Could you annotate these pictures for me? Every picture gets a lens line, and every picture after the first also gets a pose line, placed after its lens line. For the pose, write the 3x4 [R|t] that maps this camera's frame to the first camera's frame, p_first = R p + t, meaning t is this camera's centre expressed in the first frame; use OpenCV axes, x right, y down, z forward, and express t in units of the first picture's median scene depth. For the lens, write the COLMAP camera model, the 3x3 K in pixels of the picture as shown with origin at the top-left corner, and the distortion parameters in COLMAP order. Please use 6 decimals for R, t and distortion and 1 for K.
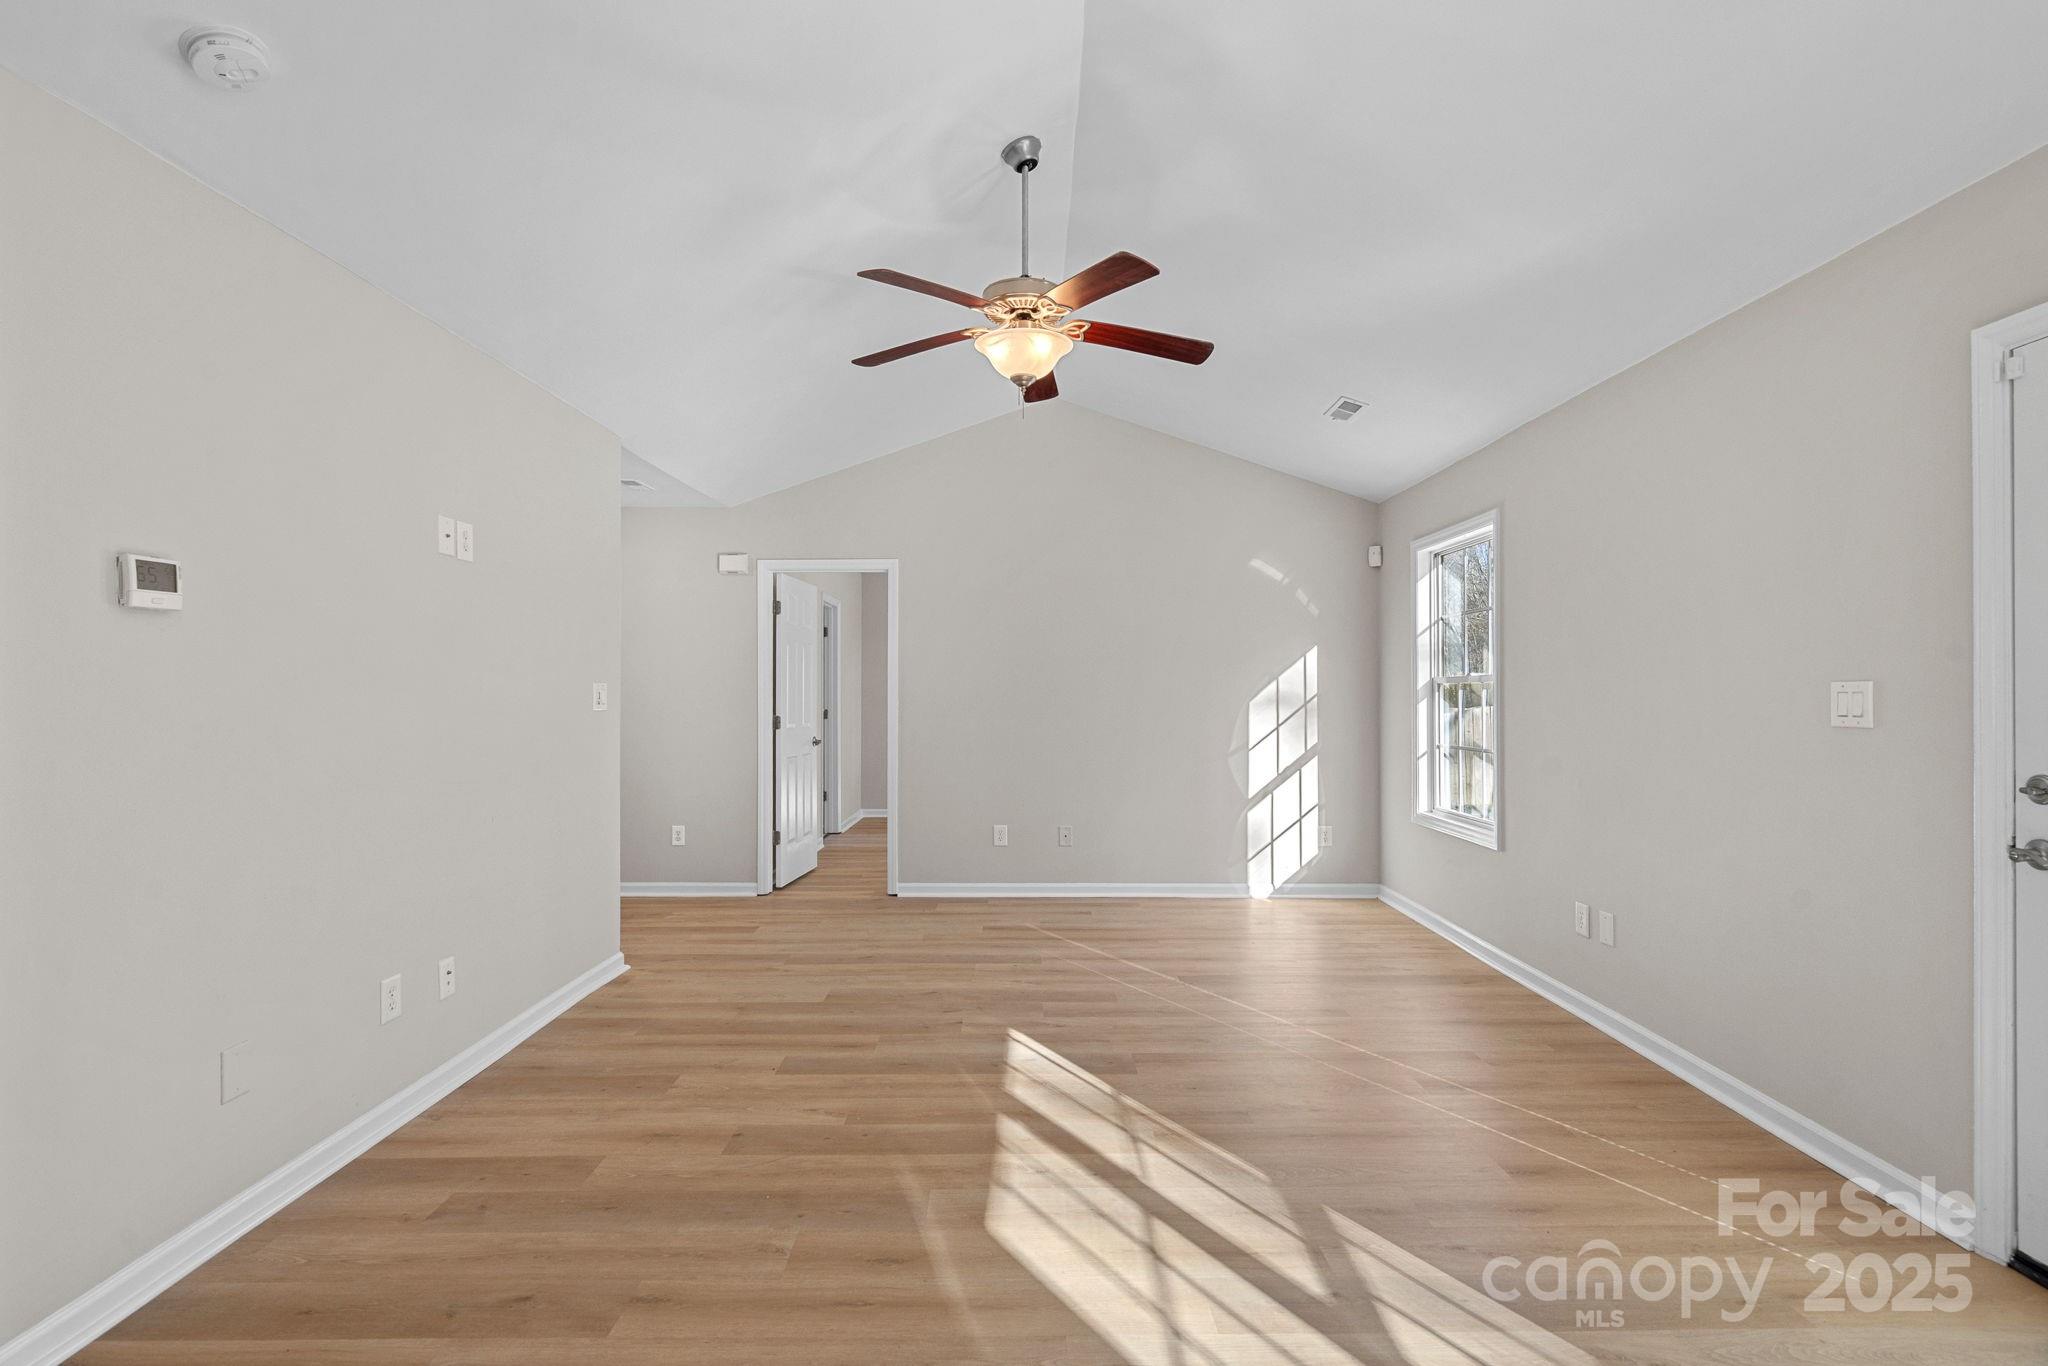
lens RADIAL K [[943.9, 0, 1026.2], [0, 943.9, 689.0], [0, 0, 1]] dist [-0.000075, -0.000441]
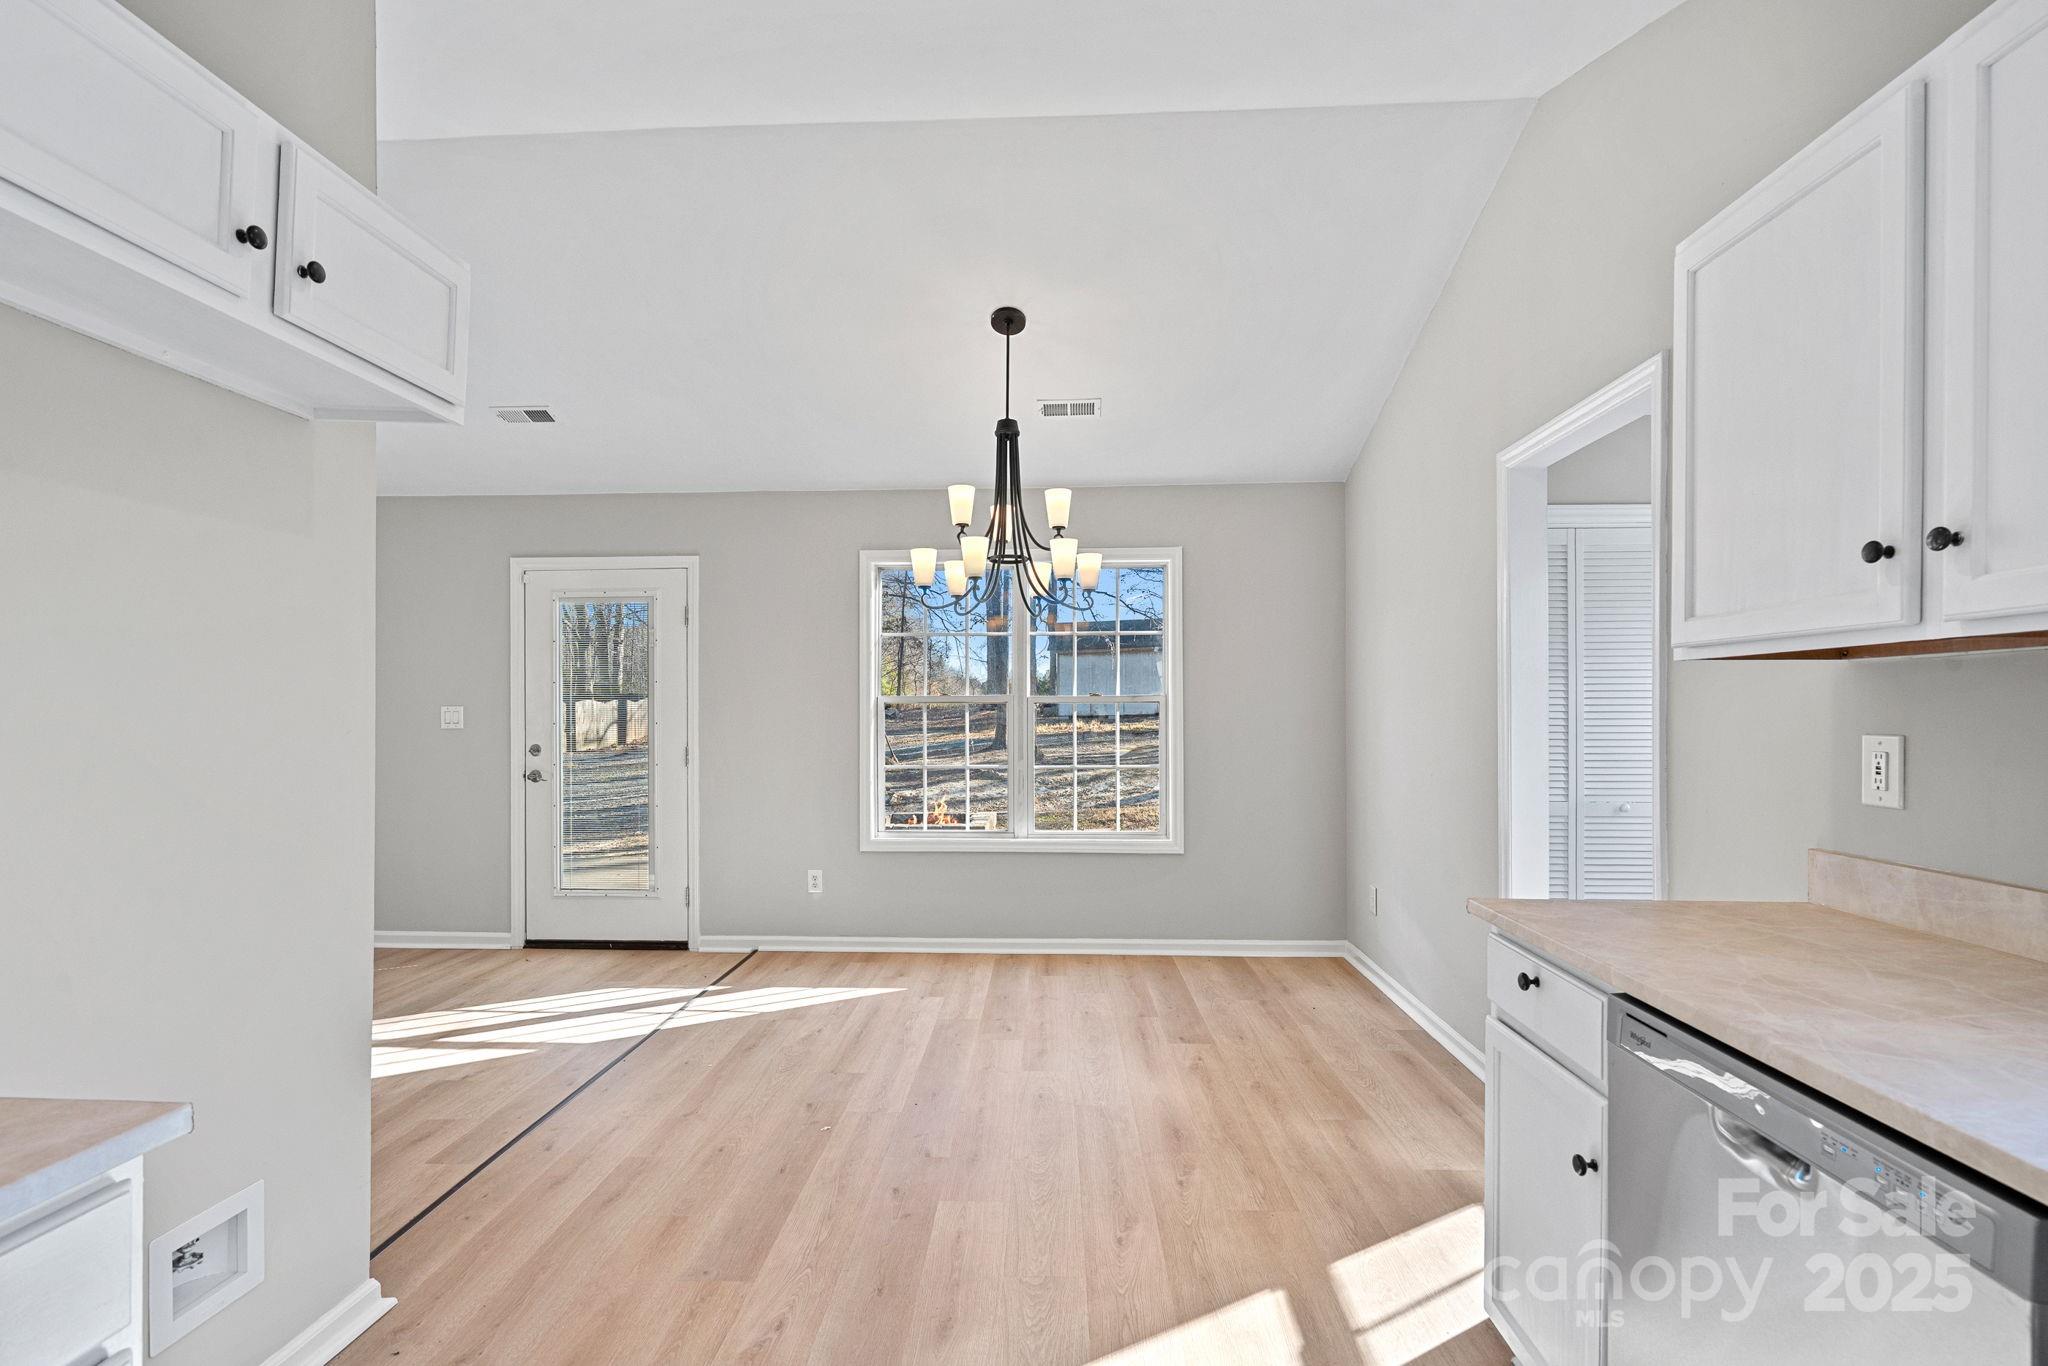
lens RADIAL K [[955.6, 0, 1023.0], [0, 955.6, 721.4], [0, 0, 1]] dist [0.000601, -0.000111]
pose [[0.049742, -0.006222, 0.998743, -1.105836], [0.000588, 0.999981, 0.006201, 0.011899], [-0.998762, 0.000279, 0.049745, -0.333443]]
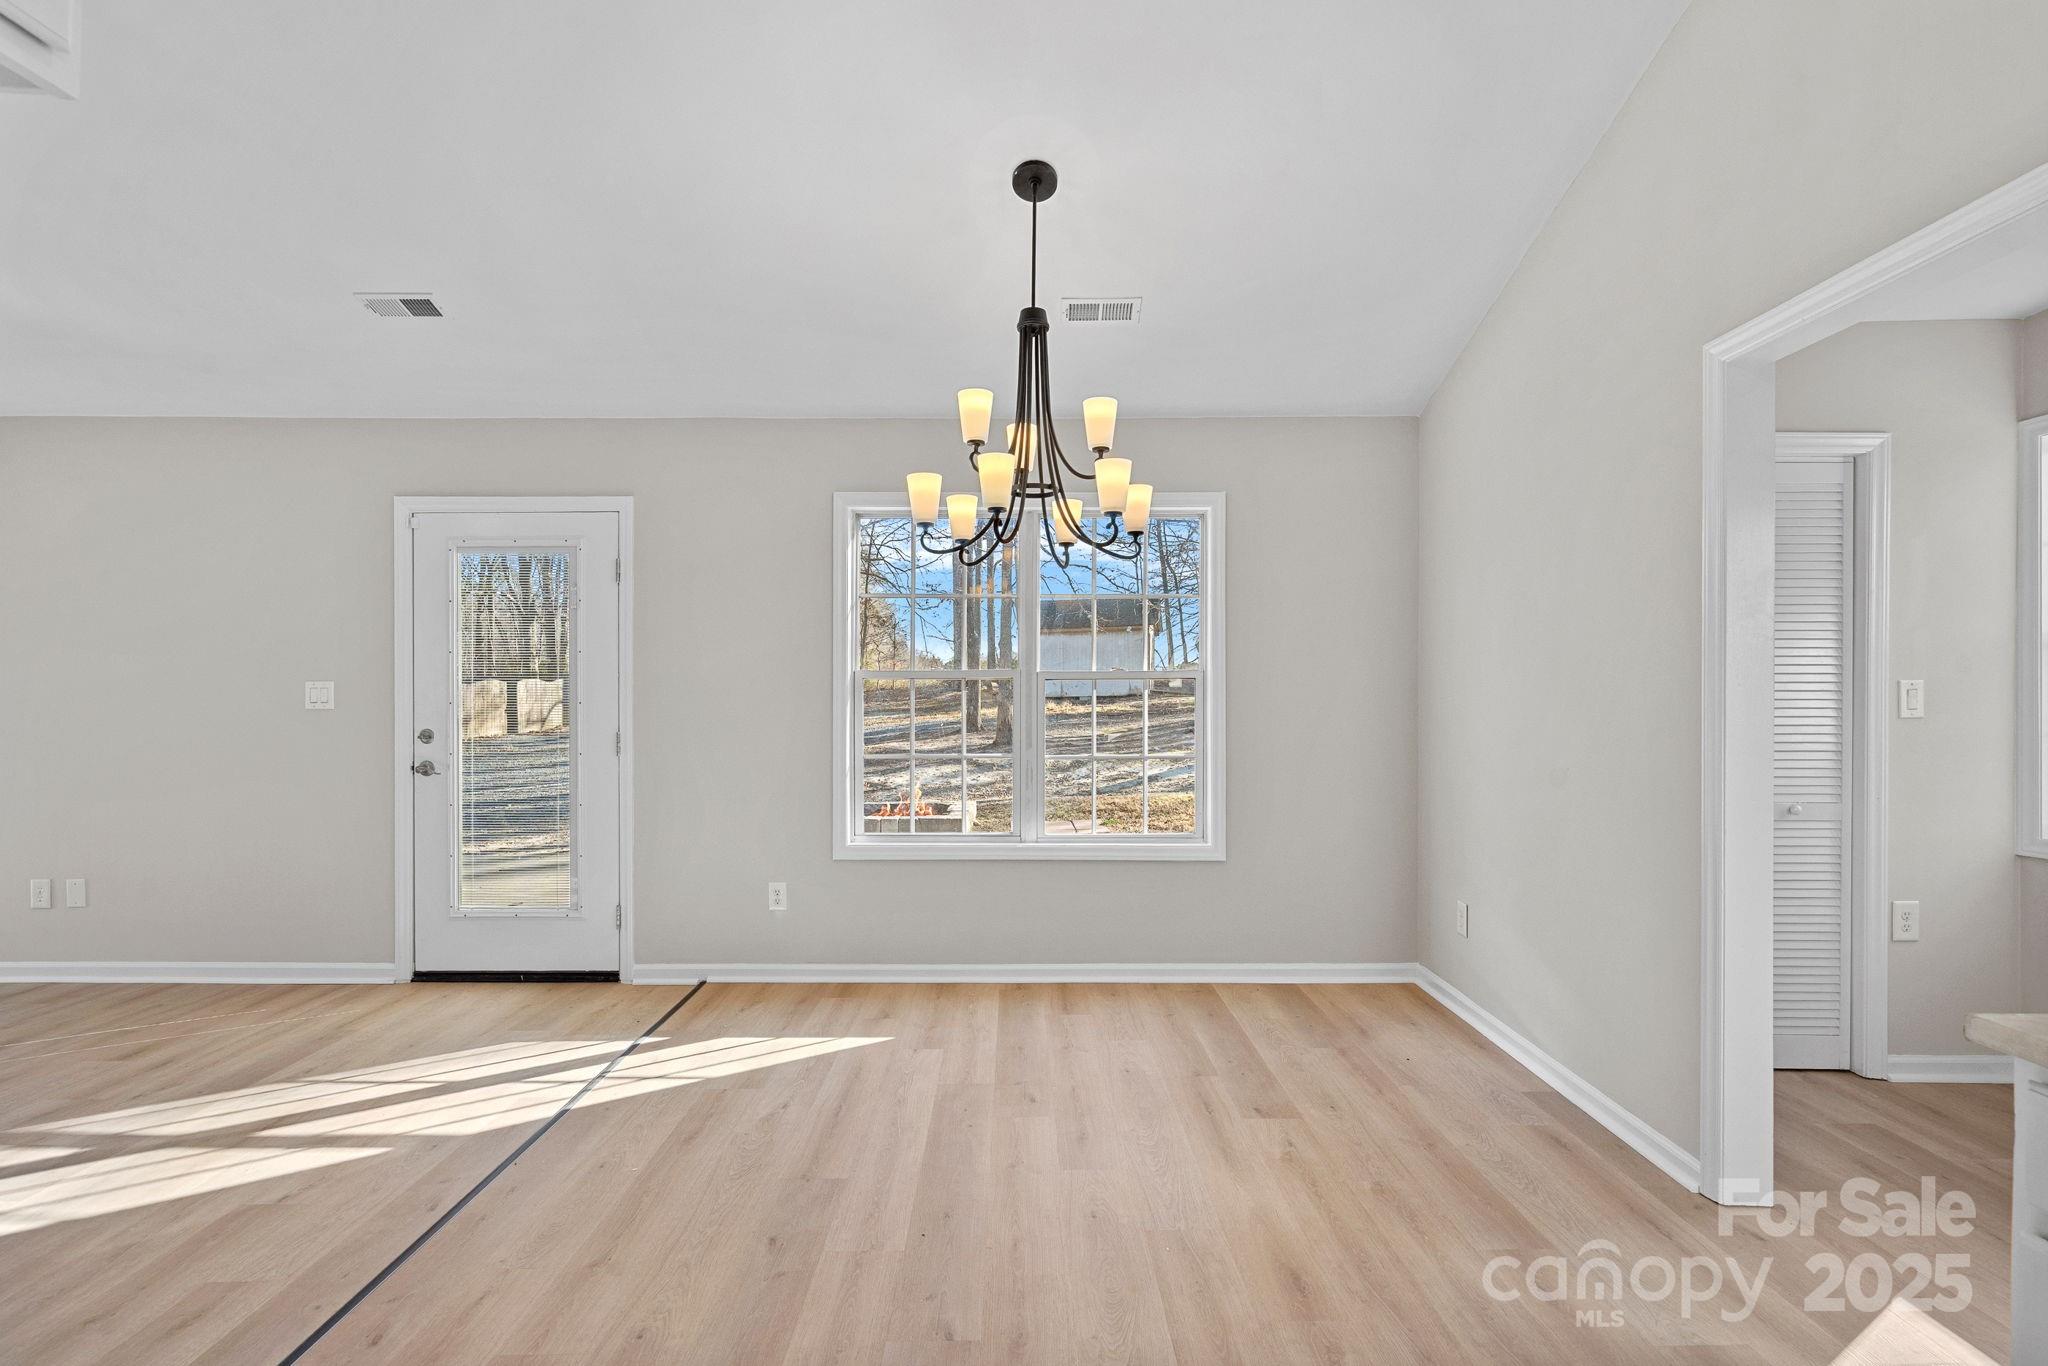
lens RADIAL K [[959.1, 0, 1034.0], [0, 959.1, 704.4], [0, 0, 1]] dist [-0.002882, -0.000052]
pose [[-0.000874, -0.007805, 0.999969, -0.771288], [-0.001907, 0.999968, 0.007803, 0.016267], [-0.999998, -0.001900, -0.000889, -0.236206]]
